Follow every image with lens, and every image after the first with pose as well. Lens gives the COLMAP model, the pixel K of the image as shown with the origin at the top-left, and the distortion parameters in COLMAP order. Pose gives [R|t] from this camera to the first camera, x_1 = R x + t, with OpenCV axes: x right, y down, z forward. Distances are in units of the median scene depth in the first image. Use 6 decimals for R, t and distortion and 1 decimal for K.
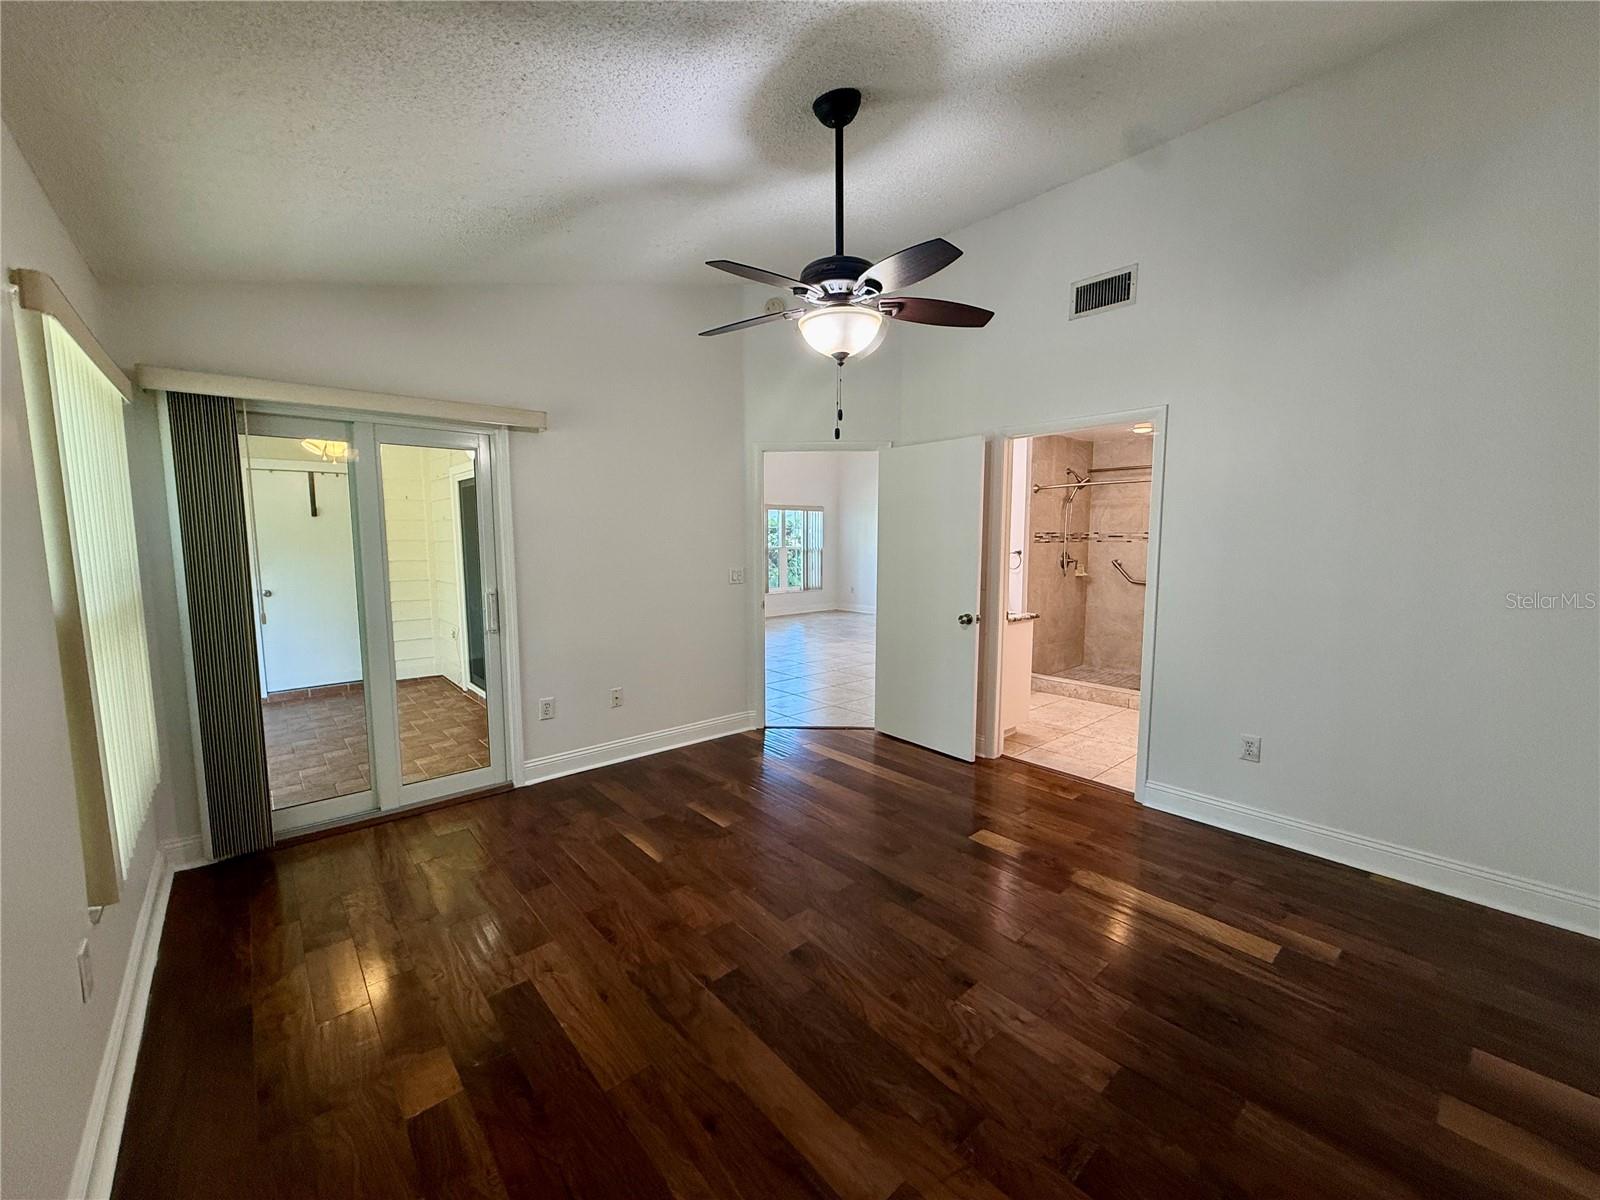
lens RADIAL K [[639.6, 0, 798.3], [0, 639.6, 599.9], [0, 0, 1]] dist [-0.001762, -0.000126]
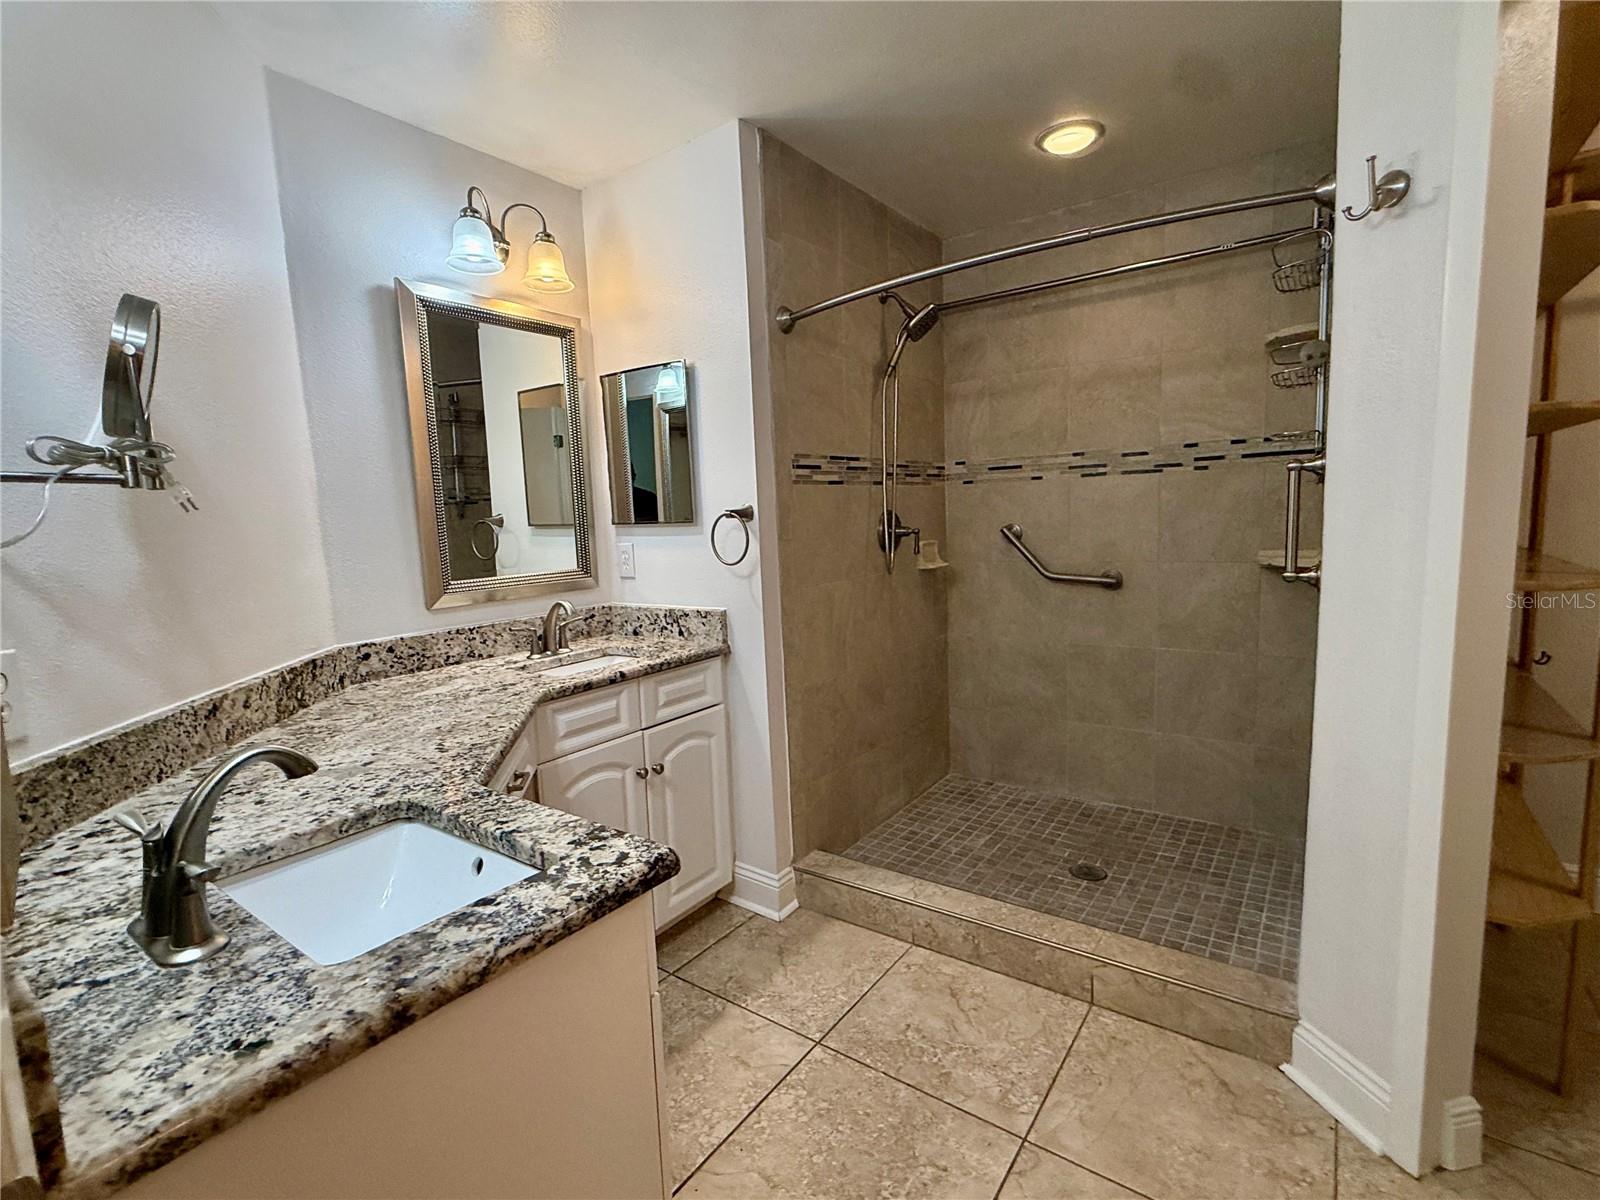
lens RADIAL K [[739.5, 0, 801.1], [0, 739.5, 597.8], [0, 0, 1]] dist [0.000857, -0.000043]
pose [[0.973739, -0.065135, 0.218151, 0.264330], [0.061551, 0.997834, 0.023191, -0.035540], [-0.219189, -0.009155, 0.975639, 0.574411]]
